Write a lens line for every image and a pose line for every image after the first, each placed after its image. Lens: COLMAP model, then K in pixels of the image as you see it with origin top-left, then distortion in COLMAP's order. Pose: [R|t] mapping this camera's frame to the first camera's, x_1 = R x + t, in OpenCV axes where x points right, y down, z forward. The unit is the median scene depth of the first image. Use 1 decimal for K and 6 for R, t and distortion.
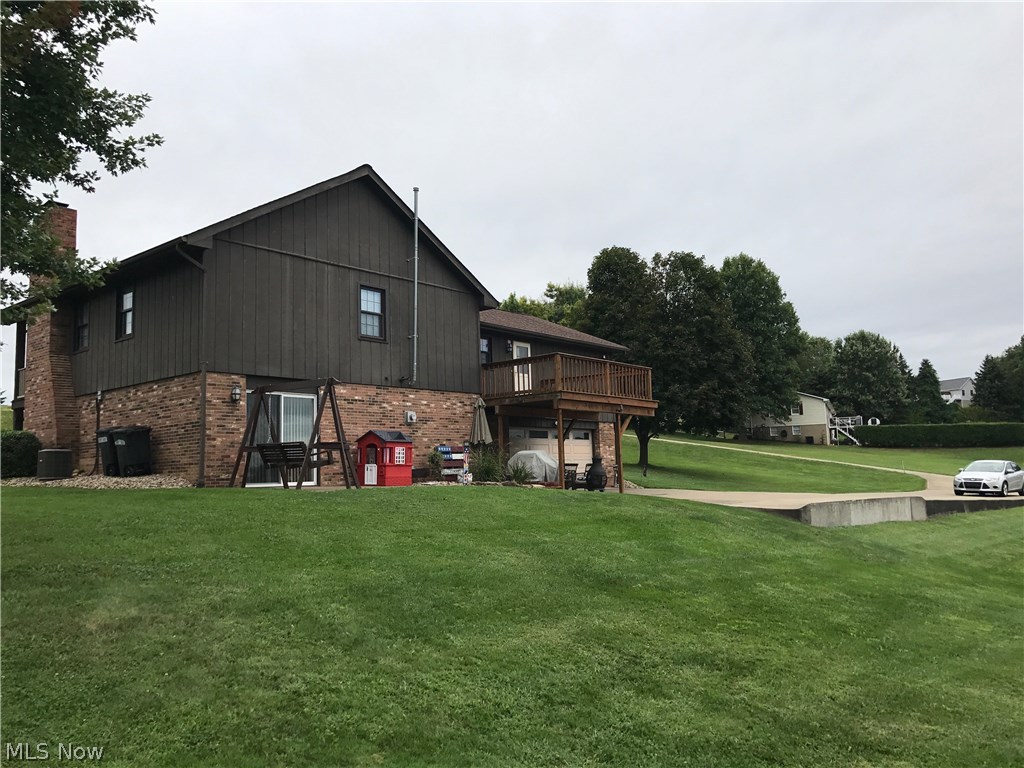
lens RADIAL K [[840.2, 0, 515.5], [0, 840.2, 379.9], [0, 0, 1]] dist [0.023787, -0.011925]
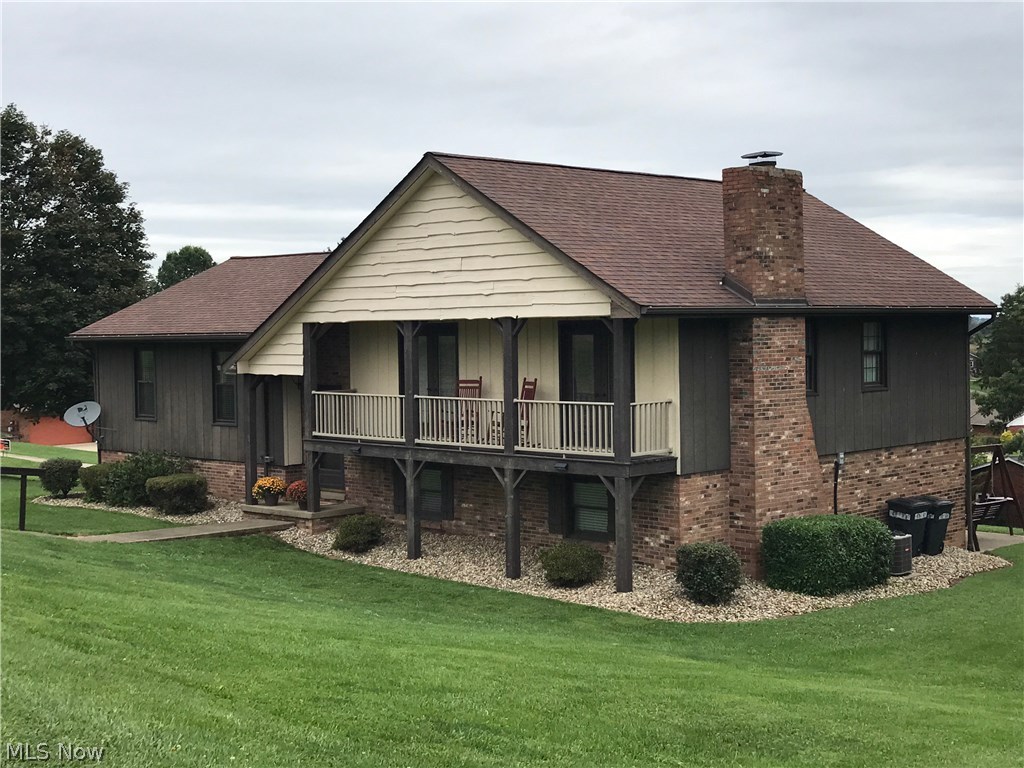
lens RADIAL K [[1452.6, 0, 512.0], [0, 1452.6, 384.0], [0, 0, 1]] dist [0.088779, -0.005550]
pose [[0.093369, -0.015314, 0.995514, -1.900152], [-0.113573, 0.993191, 0.025930, -0.050099], [-0.989133, -0.115485, 0.090994, 1.229988]]
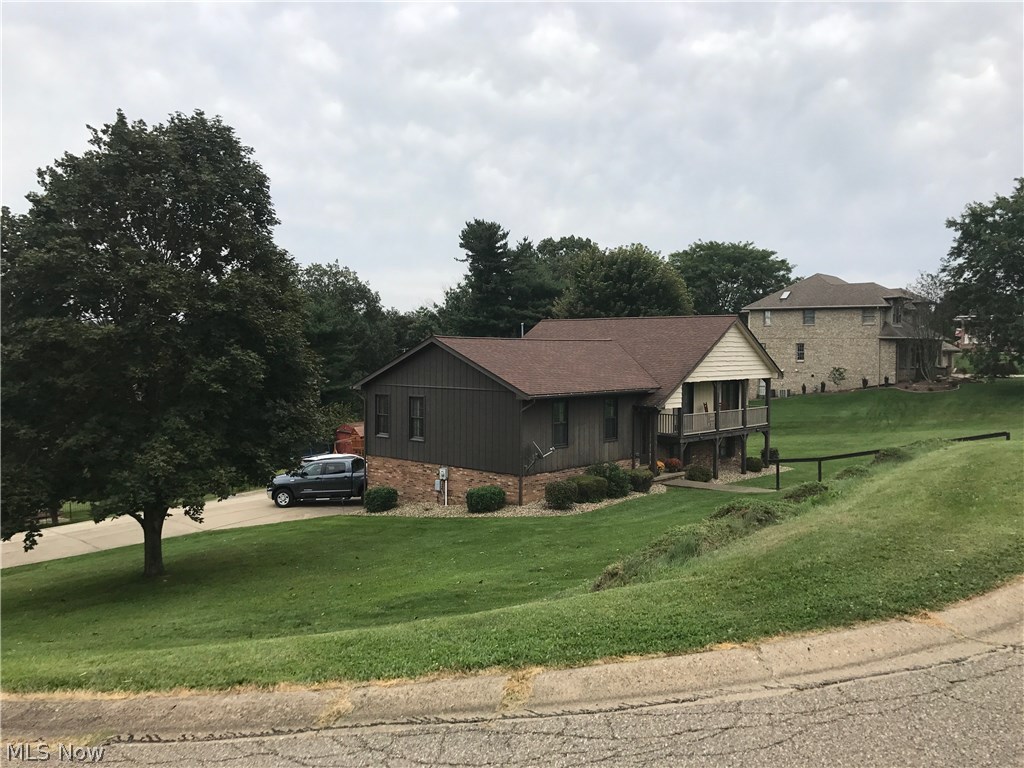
lens RADIAL K [[840.2, 0, 515.5], [0, 840.2, 379.9], [0, 0, 1]] dist [0.023787, -0.011925]
pose [[-0.997579, 0.035051, 0.060065, -0.232155], [0.028350, 0.993638, -0.108992, 0.128477], [-0.063503, -0.107025, -0.992226, 3.353848]]
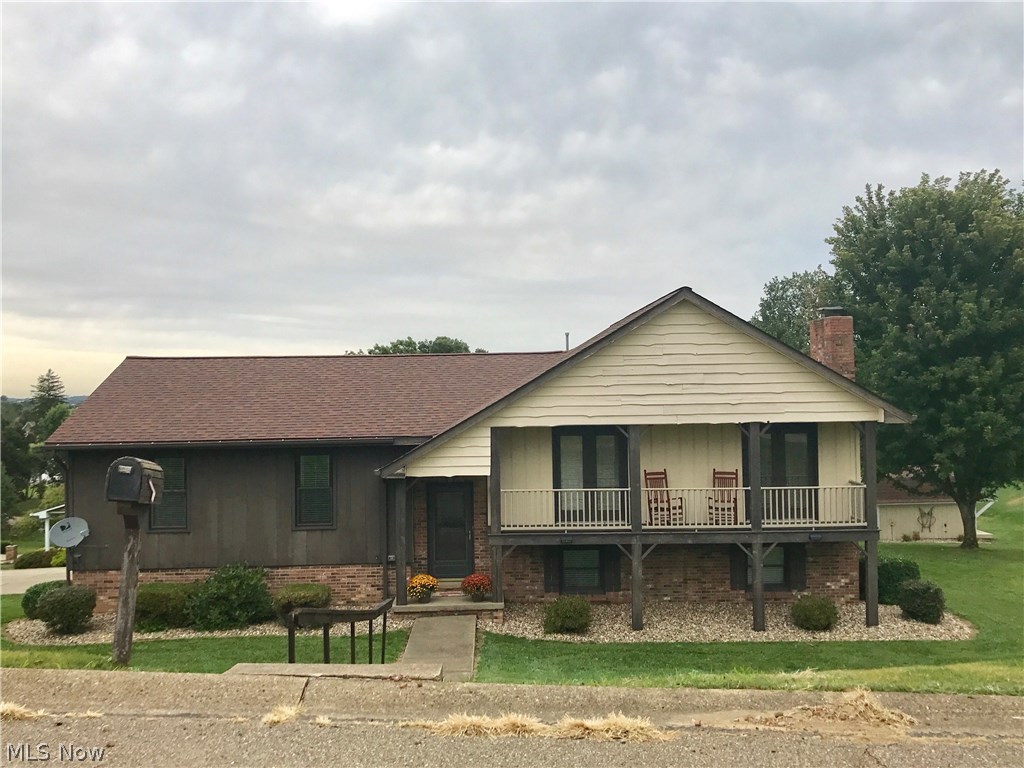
lens RADIAL K [[963.4, 0, 512.0], [0, 963.4, 384.0], [0, 0, 1]] dist [0.015856, -0.001944]
pose [[-0.663280, 0.038815, 0.747364, -1.264191], [-0.066669, 0.991619, -0.110668, 0.018246], [-0.745396, -0.123230, -0.655133, 2.245003]]
